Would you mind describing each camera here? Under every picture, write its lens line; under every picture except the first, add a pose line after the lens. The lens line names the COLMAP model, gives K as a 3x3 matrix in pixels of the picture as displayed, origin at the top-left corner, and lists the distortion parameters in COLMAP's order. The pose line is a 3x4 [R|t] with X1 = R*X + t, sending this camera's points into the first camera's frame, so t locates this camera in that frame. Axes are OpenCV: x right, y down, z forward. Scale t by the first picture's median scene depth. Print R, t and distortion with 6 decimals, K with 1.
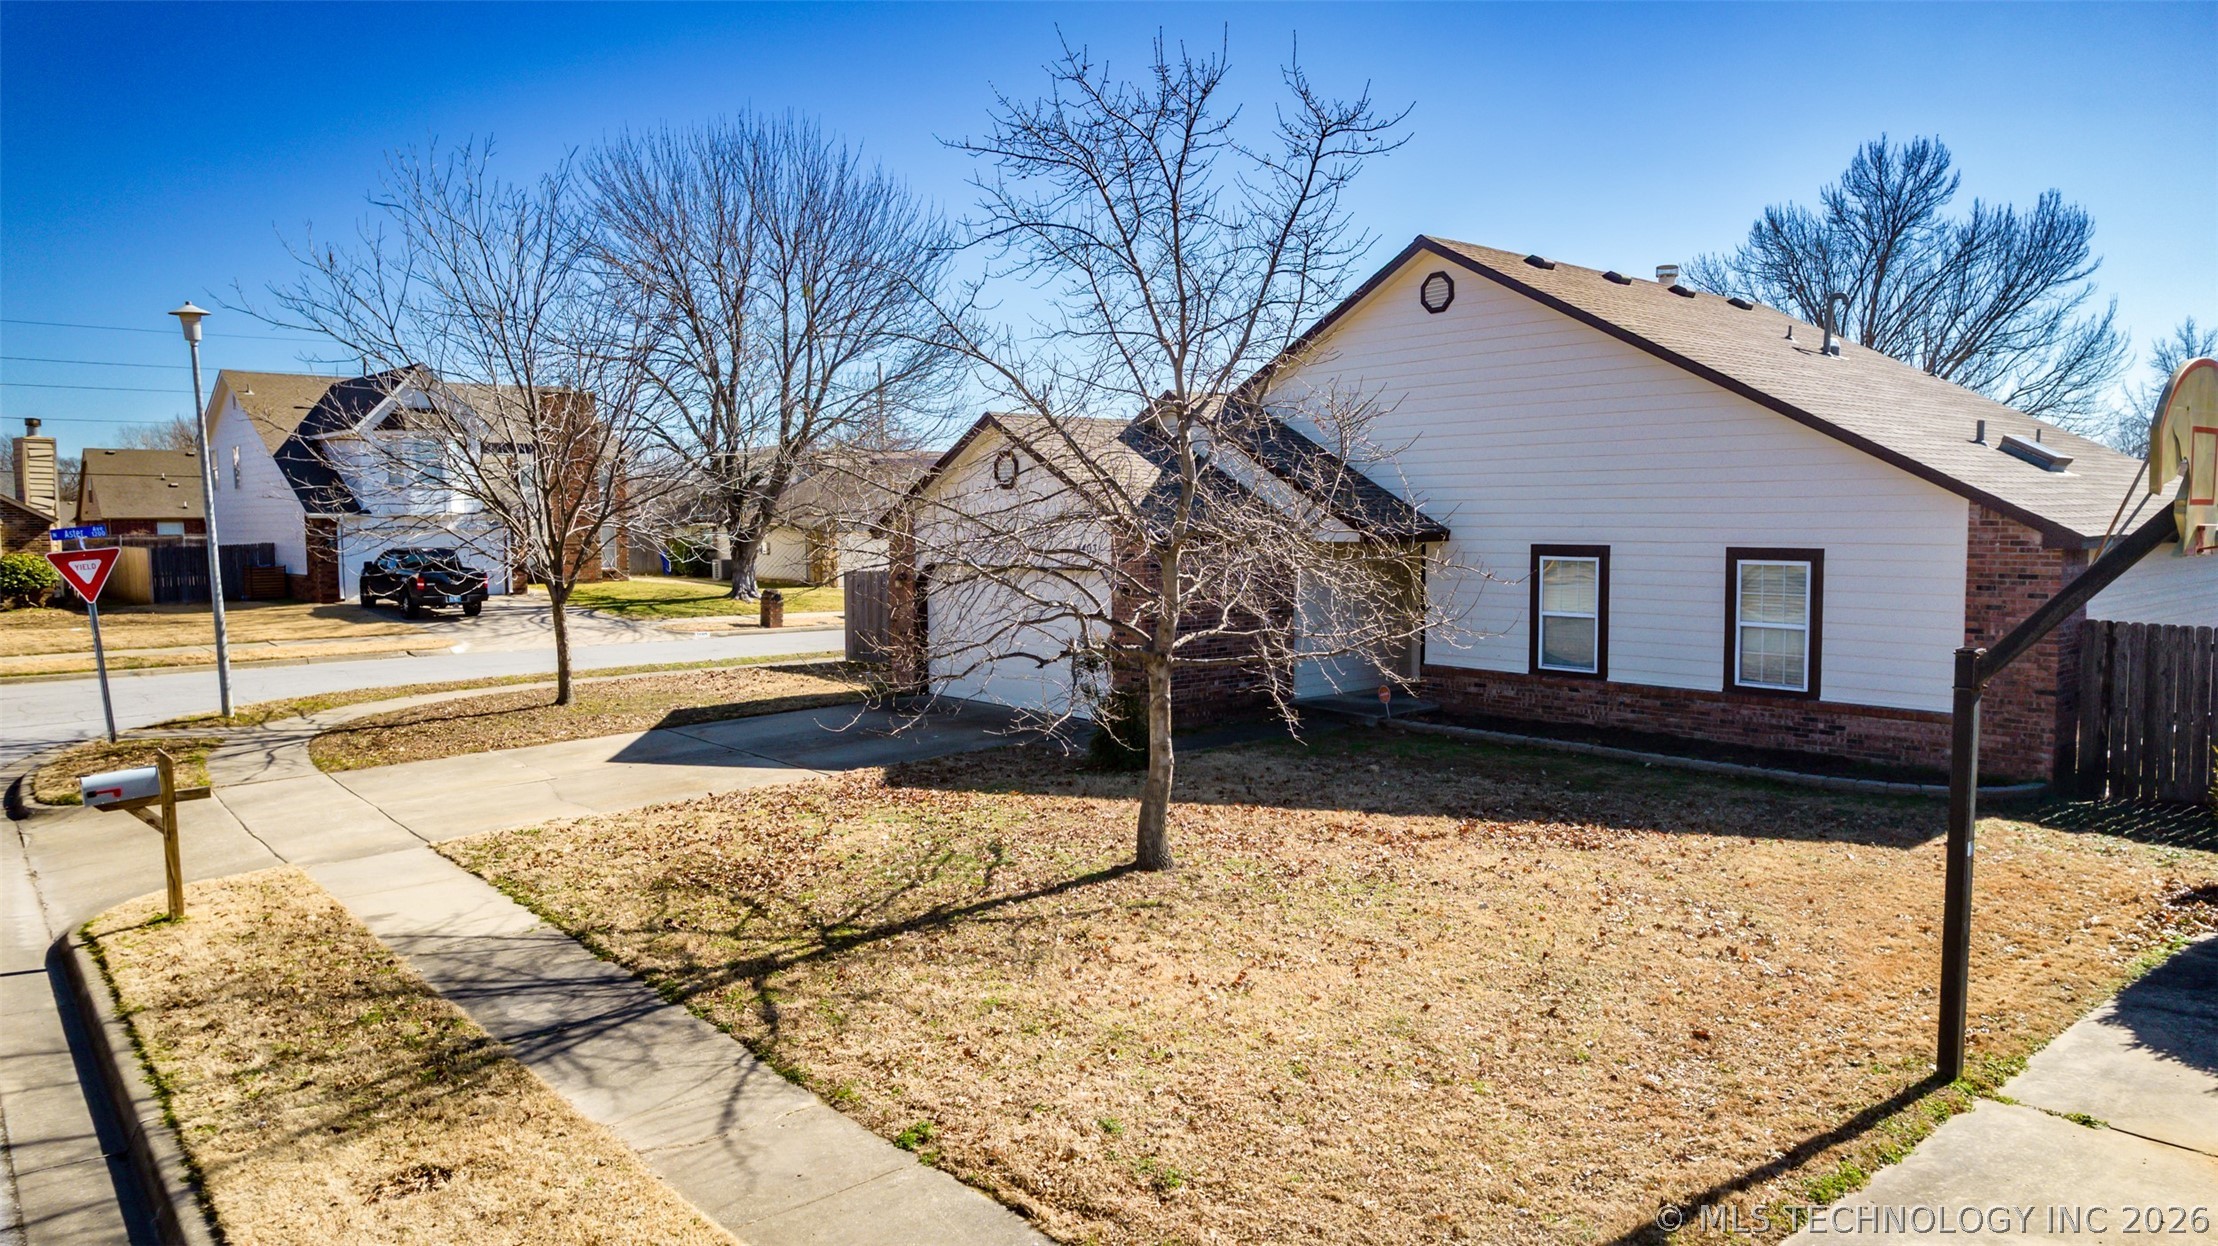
lens RADIAL K [[1452.9, 0, 1146.3], [0, 1452.9, 608.0], [0, 0, 1]] dist [-0.089649, 0.076574]
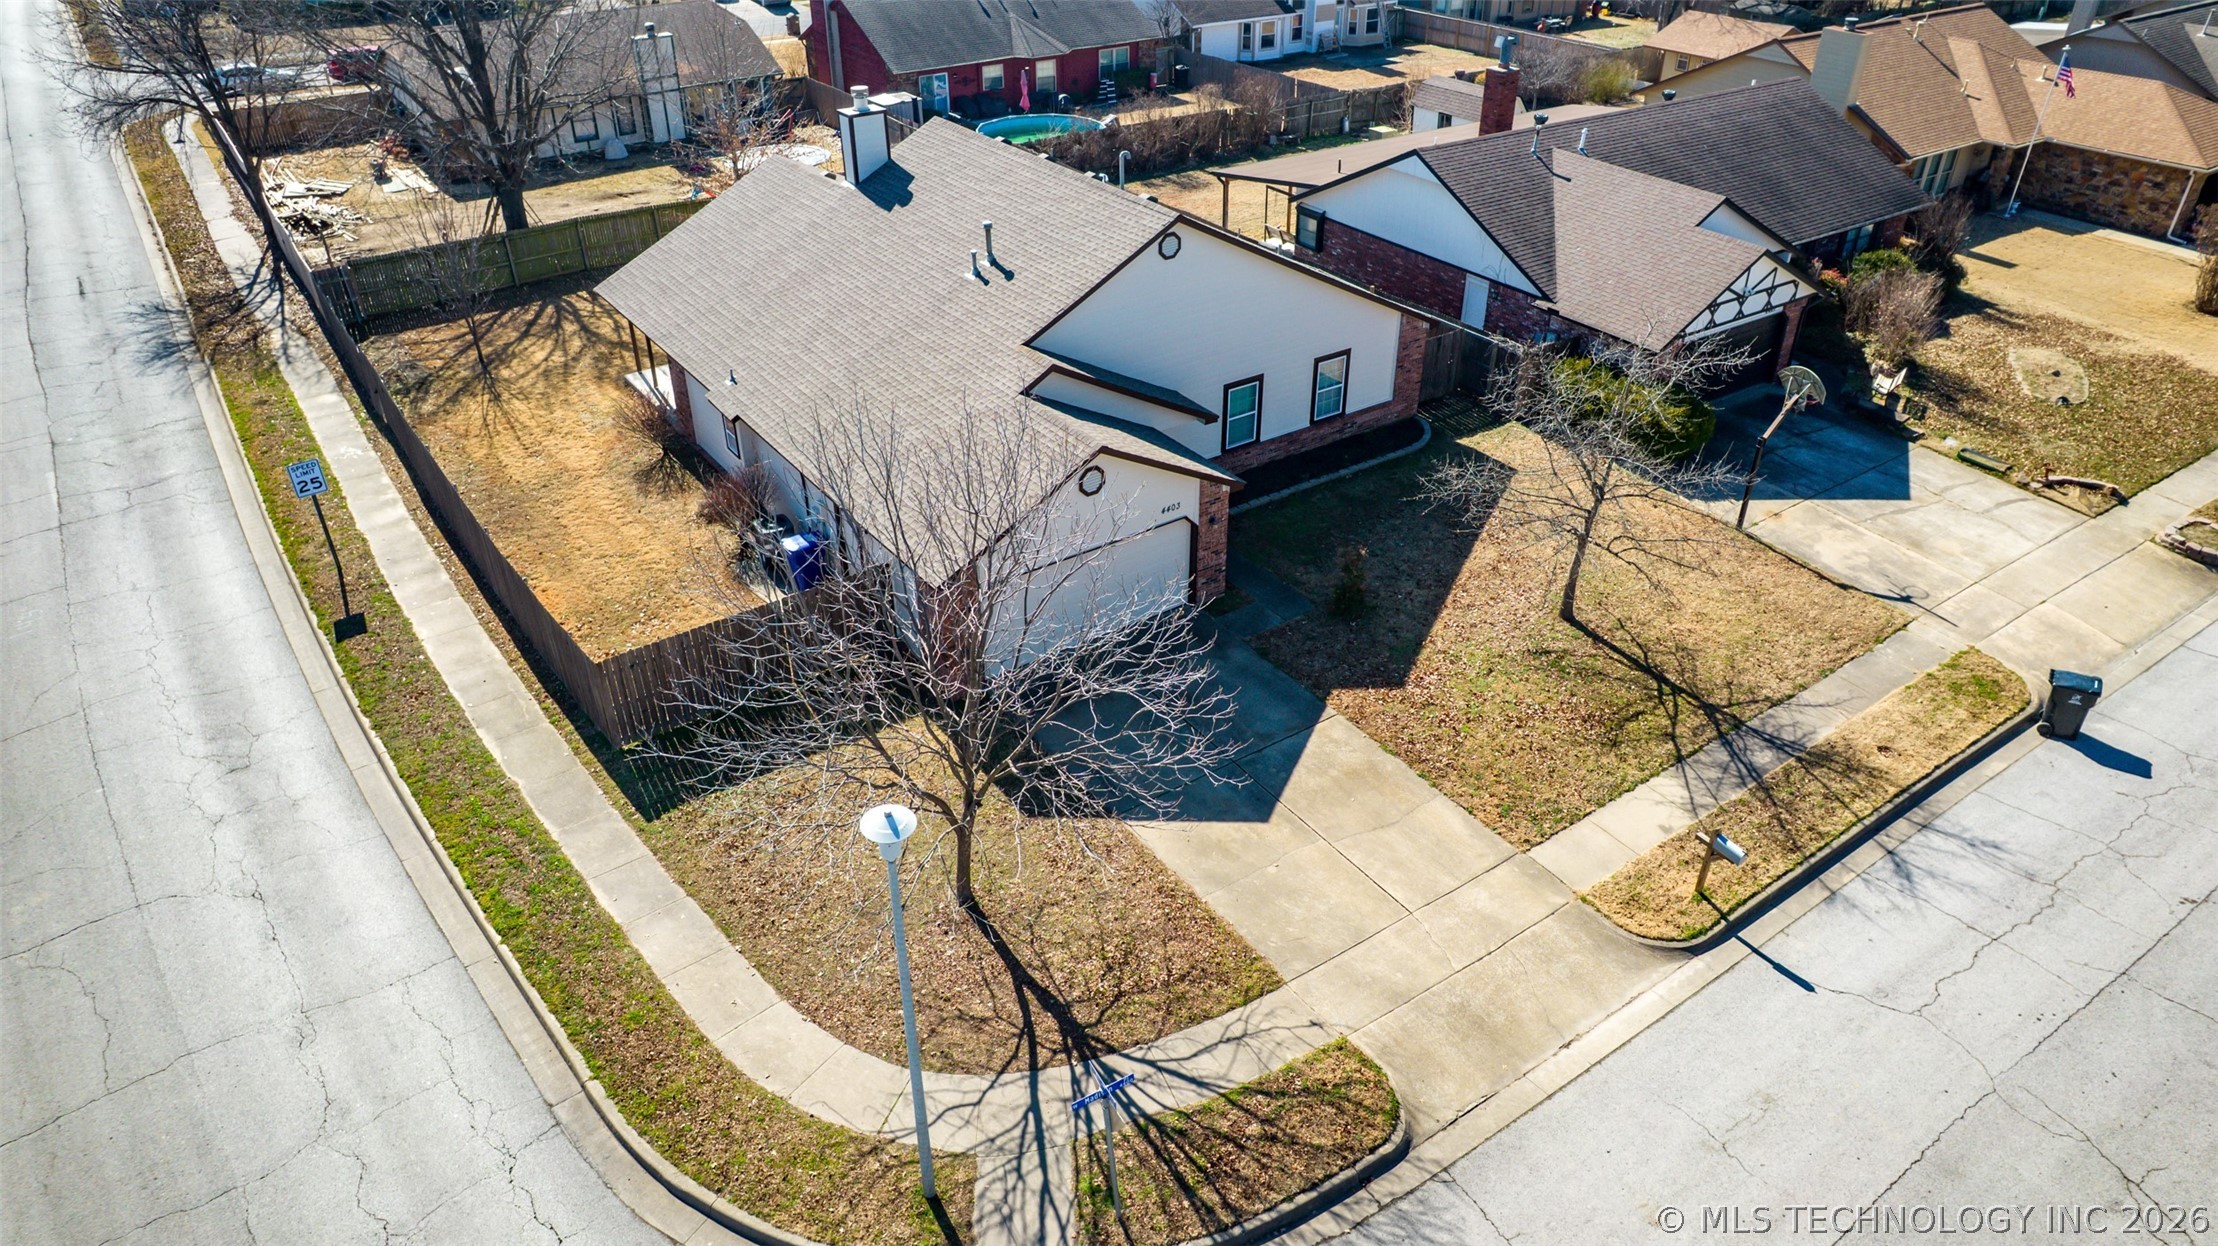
lens RADIAL K [[1430.6, 0, 1143.7], [0, 1430.6, 611.4], [0, 0, 1]] dist [-0.088072, 0.081330]
pose [[0.095435, -0.523879, 0.846429, -1.747731], [0.055036, 0.851787, 0.520990, -0.934315], [-0.993913, -0.003136, 0.110122, 1.217944]]
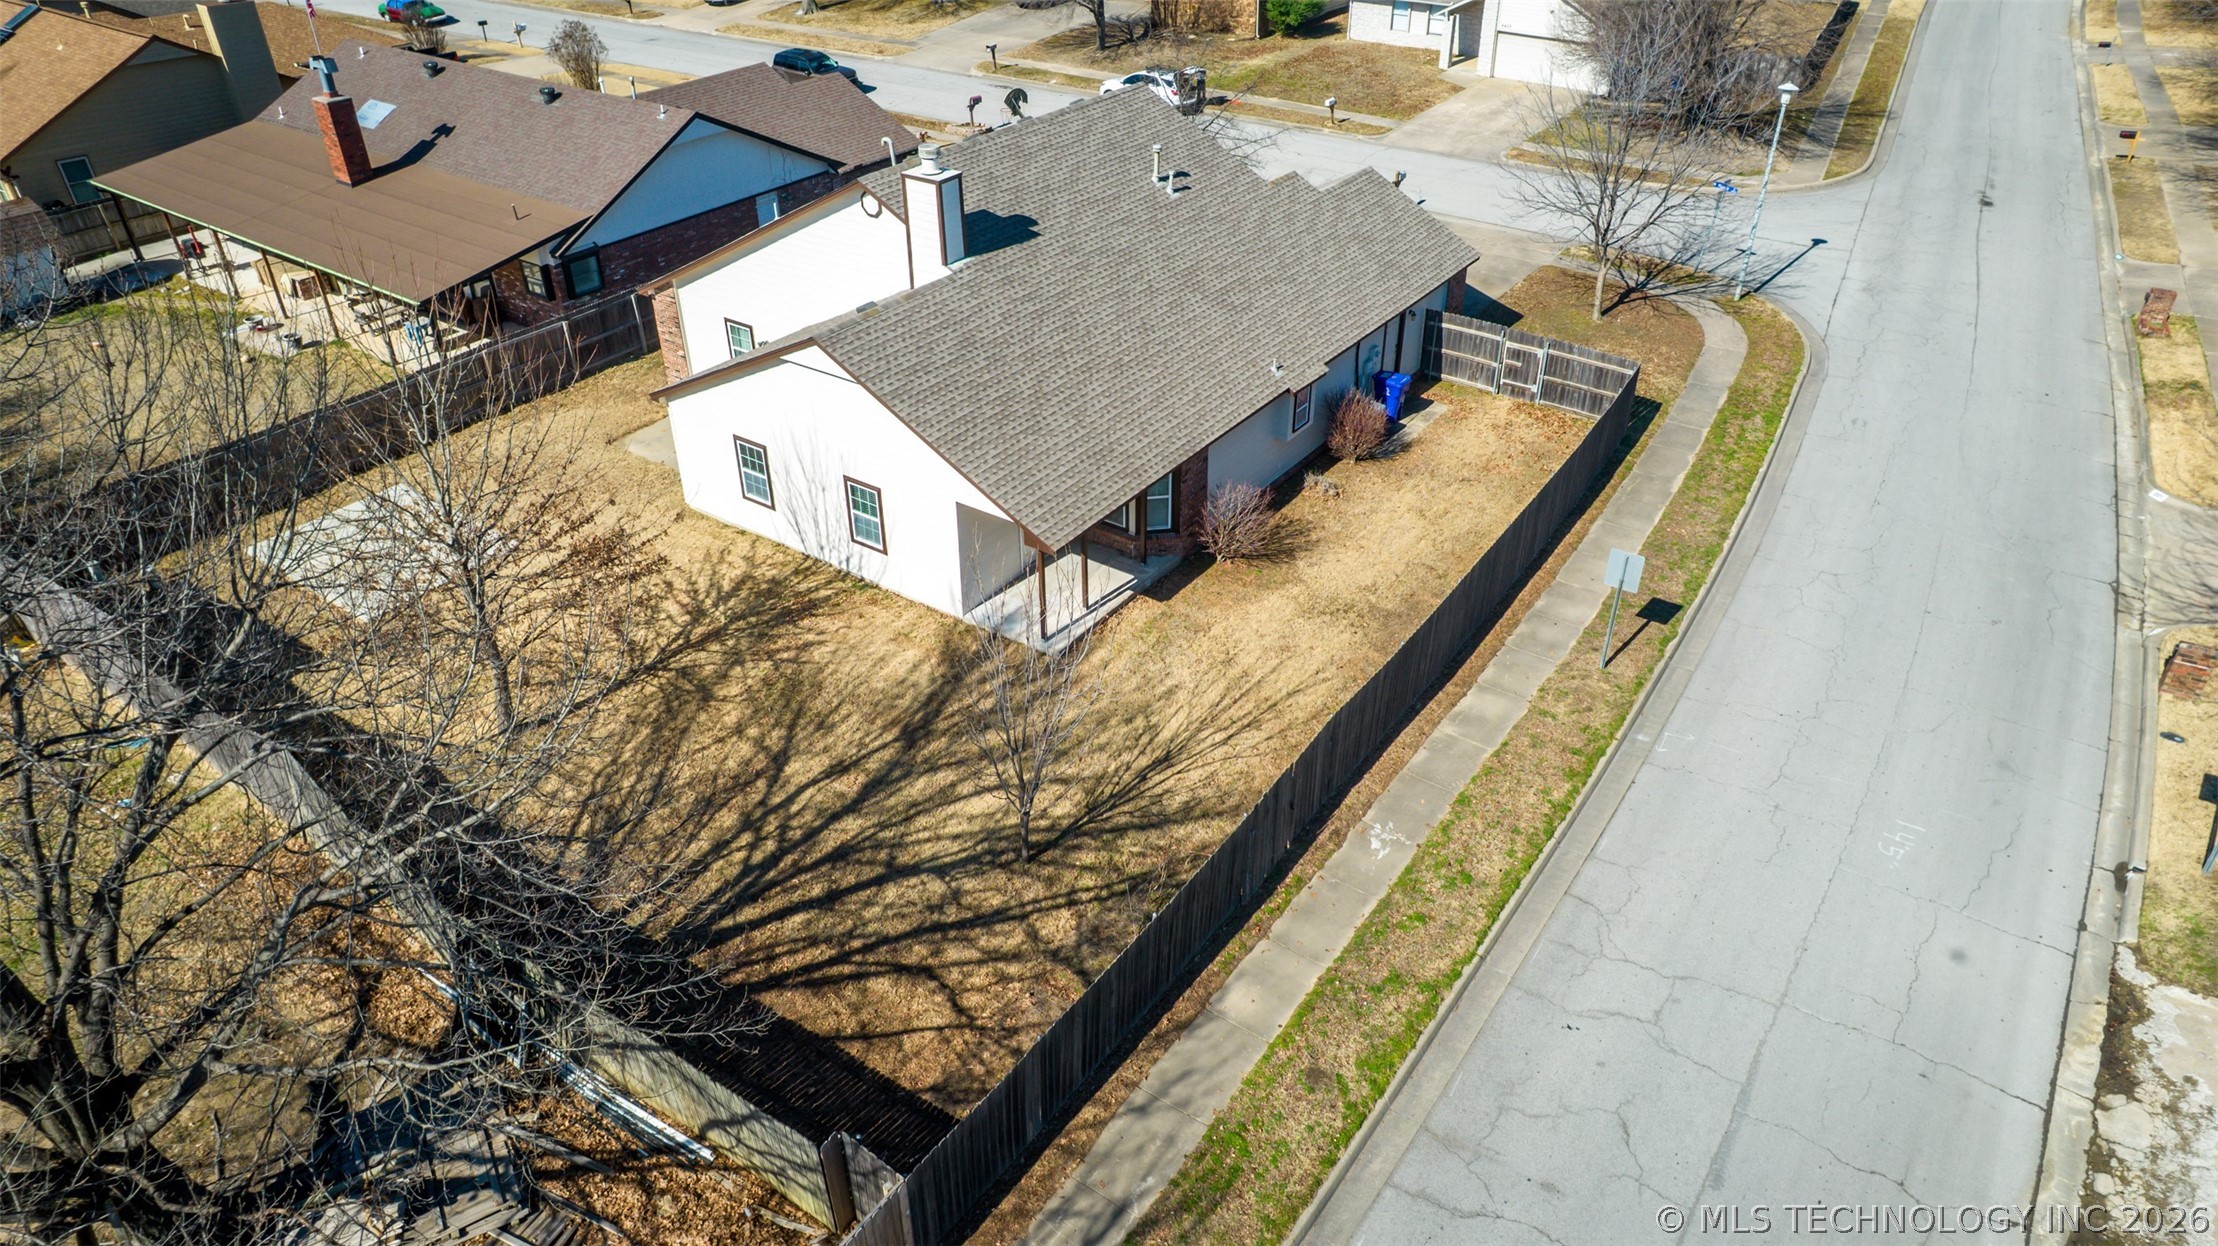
lens RADIAL K [[1430.6, 0, 1143.7], [0, 1430.6, 611.4], [0, 0, 1]] dist [-0.088072, 0.081330]
pose [[-0.968863, 0.141426, -0.203231, 0.900079], [-0.008720, 0.800817, 0.598846, -1.116667], [0.247443, 0.581972, -0.774649, 3.893798]]
